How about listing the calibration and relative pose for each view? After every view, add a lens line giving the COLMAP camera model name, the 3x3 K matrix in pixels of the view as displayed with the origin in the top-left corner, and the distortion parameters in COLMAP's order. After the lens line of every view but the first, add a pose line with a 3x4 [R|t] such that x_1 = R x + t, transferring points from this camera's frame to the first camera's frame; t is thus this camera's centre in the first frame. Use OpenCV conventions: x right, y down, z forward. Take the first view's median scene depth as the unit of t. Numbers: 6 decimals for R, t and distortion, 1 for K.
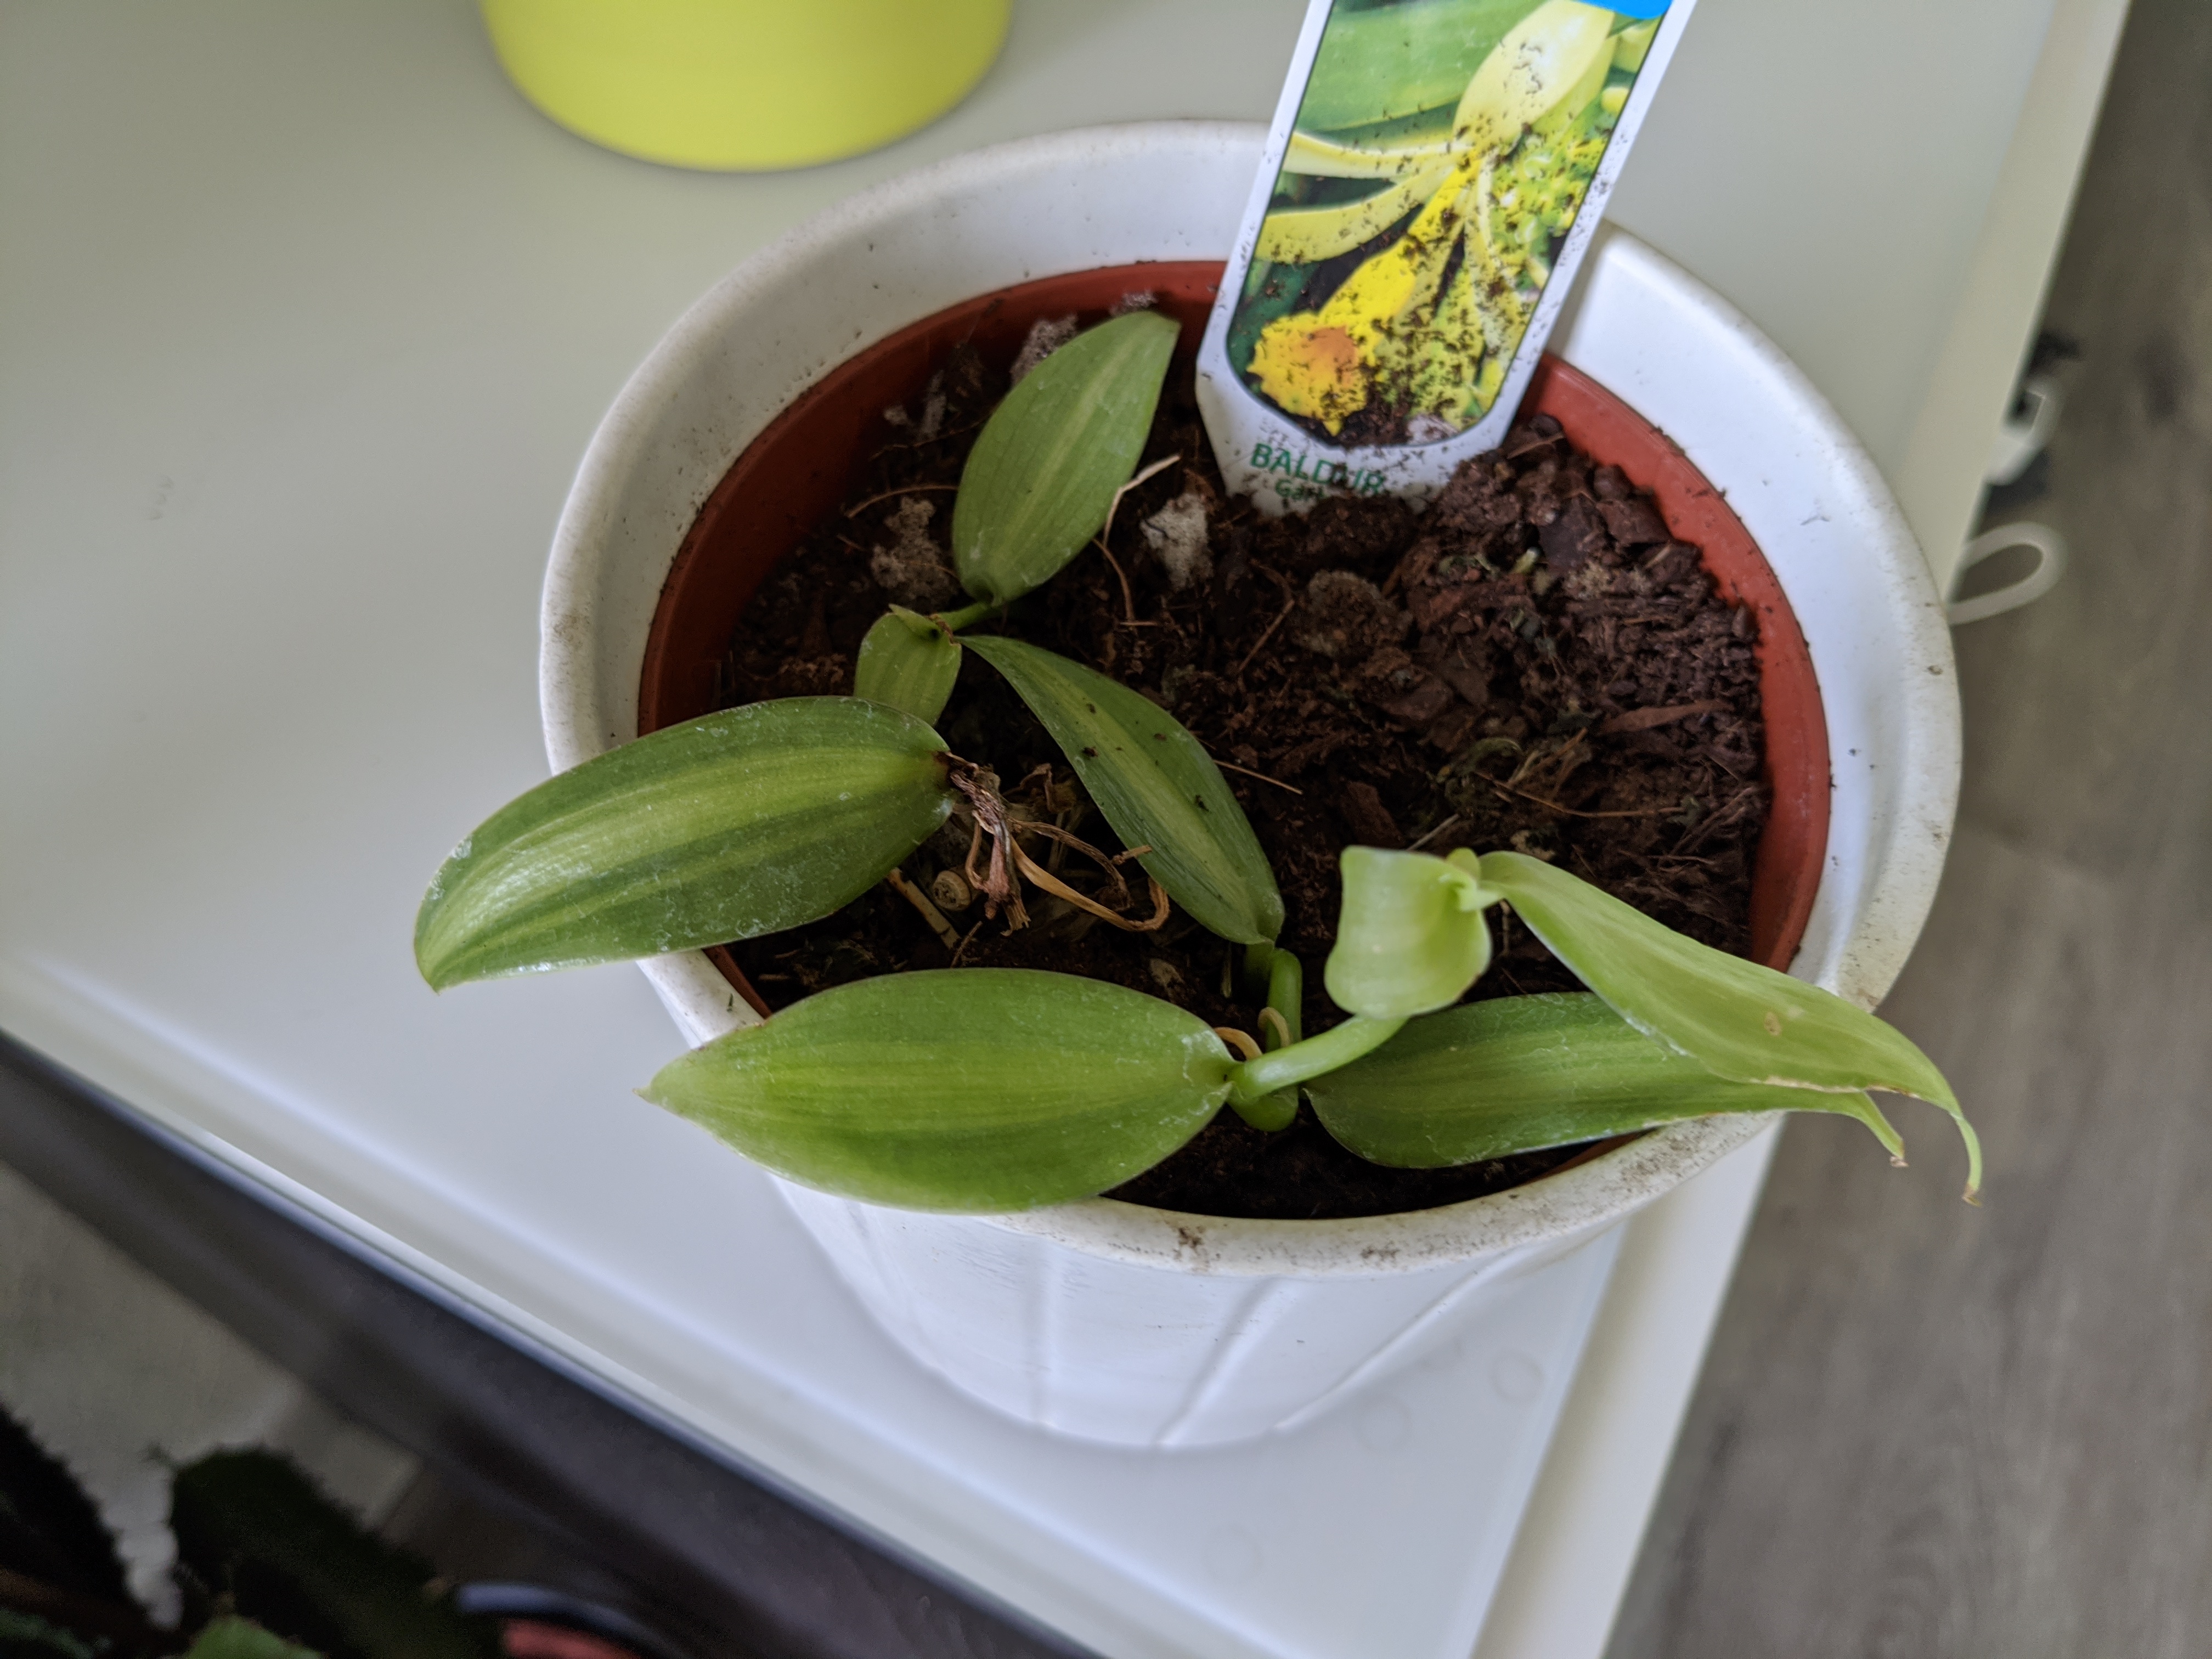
lens RADIAL K [[1625.6, 0, 1078.8], [0, 1625.6, 826.3], [0, 0, 1]] dist [0.007408, 0.000651]
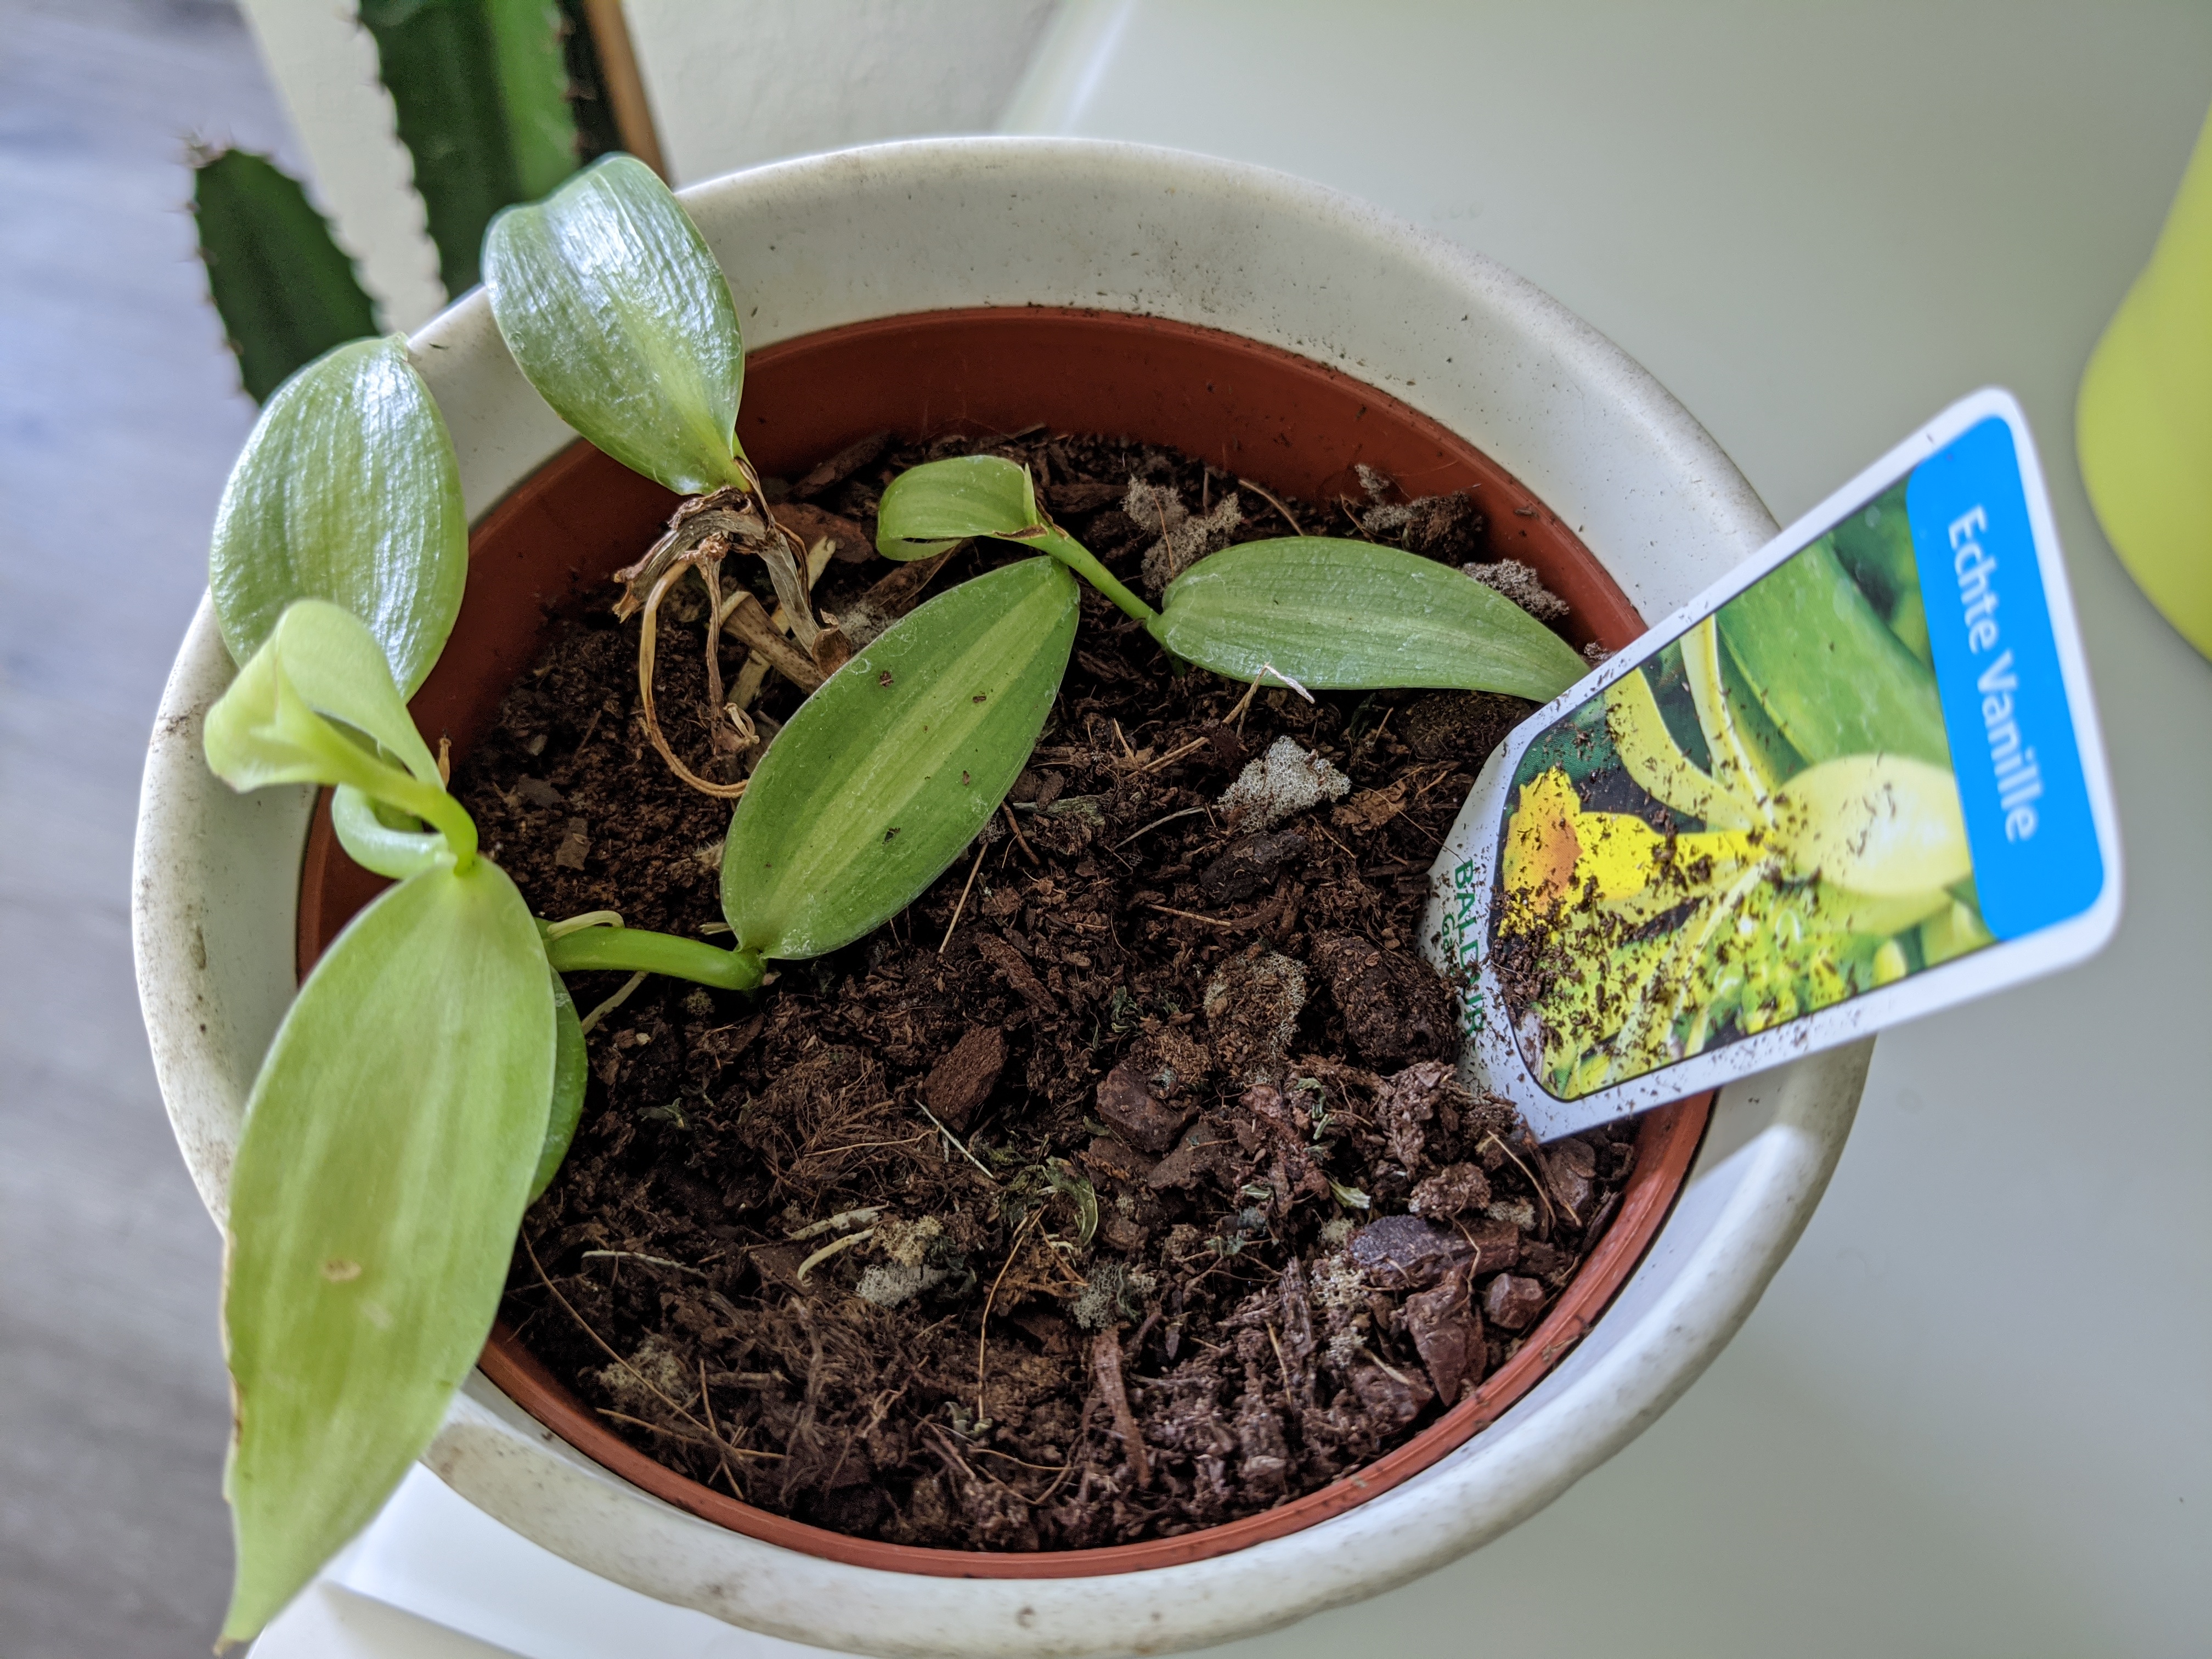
lens RADIAL K [[1625.6, 0, 1078.8], [0, 1625.6, 826.3], [0, 0, 1]] dist [0.007408, 0.000651]
pose [[0.168940, 0.853565, -0.492835, 0.475680], [-0.867389, 0.366215, 0.336932, -0.364144], [0.468076, 0.370558, 0.802241, 0.315361]]
